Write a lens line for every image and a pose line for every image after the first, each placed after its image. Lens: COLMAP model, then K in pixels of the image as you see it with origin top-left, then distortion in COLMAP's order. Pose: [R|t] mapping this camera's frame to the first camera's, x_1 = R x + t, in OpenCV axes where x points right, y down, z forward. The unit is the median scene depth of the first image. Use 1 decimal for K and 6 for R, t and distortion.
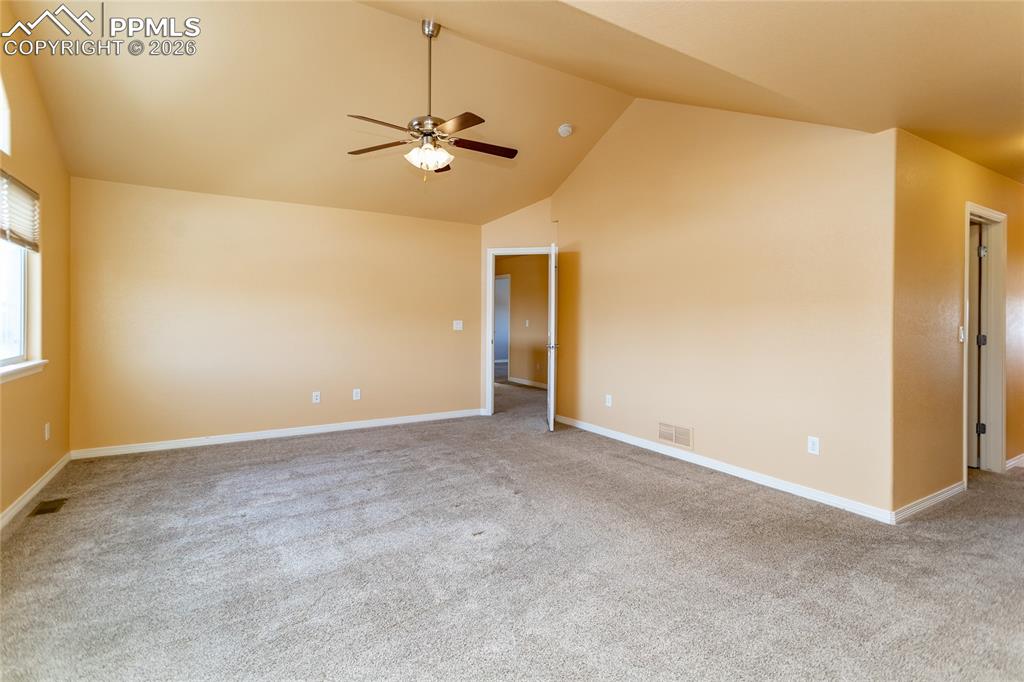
lens RADIAL K [[490.4, 0, 504.5], [0, 490.4, 322.7], [0, 0, 1]] dist [-0.000999, 0.001494]
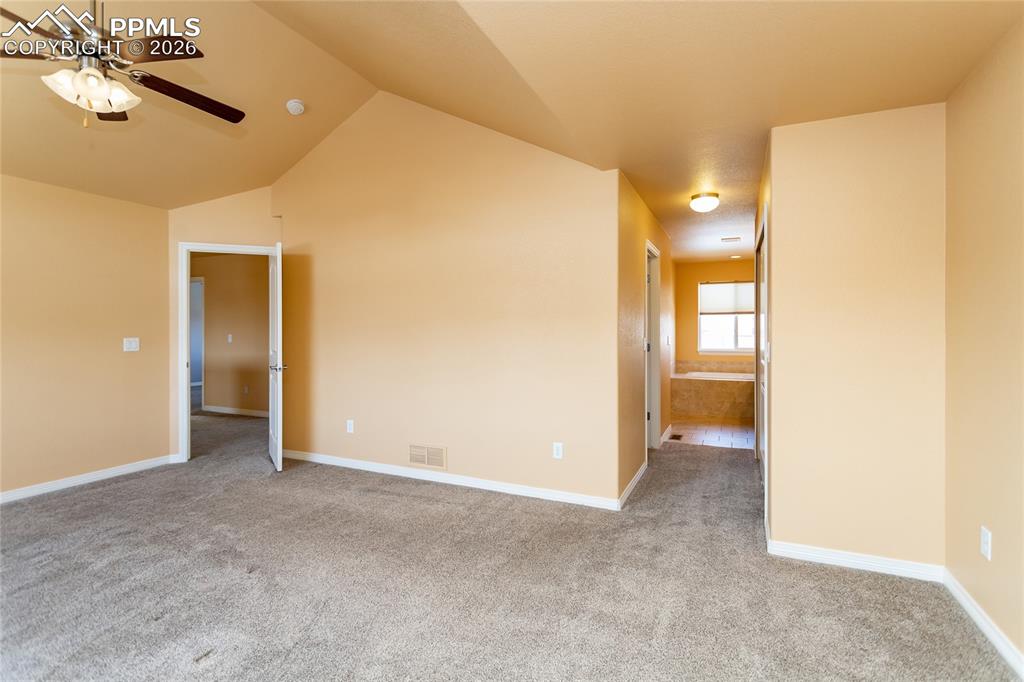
lens RADIAL K [[490.4, 0, 507.1], [0, 490.4, 333.1], [0, 0, 1]] dist [-0.000999, 0.001494]
pose [[0.829639, -0.010829, 0.558196, -0.064664], [0.009720, 0.999940, 0.004951, -0.015825], [-0.558216, 0.001318, 0.829695, 0.158789]]
